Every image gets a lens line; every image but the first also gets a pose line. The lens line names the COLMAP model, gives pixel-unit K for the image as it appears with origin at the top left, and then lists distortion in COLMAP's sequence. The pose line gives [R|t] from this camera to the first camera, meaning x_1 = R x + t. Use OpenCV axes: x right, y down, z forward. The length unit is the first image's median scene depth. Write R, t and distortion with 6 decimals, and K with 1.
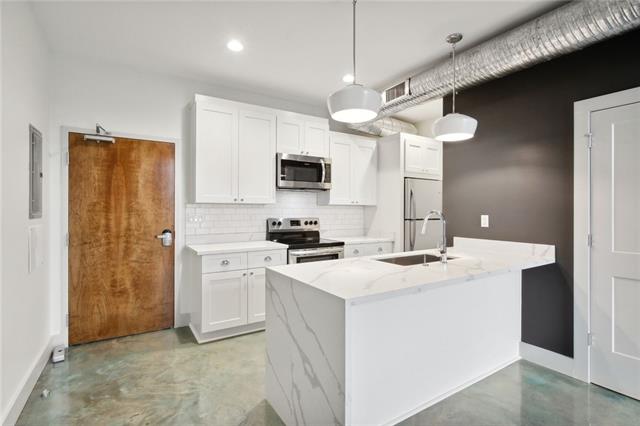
lens RADIAL K [[307.3, 0, 317.6], [0, 307.3, 210.7], [0, 0, 1]] dist [-0.004356, 0.004597]
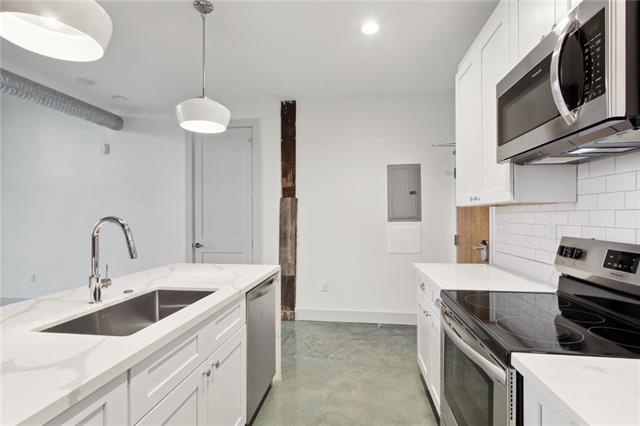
lens RADIAL K [[307.3, 0, 321.1], [0, 307.3, 217.7], [0, 0, 1]] dist [-0.004356, 0.004597]
pose [[-0.625343, 0.002313, -0.780347, 0.585407], [-0.000968, 0.999993, 0.003739, -0.006067], [0.780350, 0.003093, -0.625336, 1.673186]]
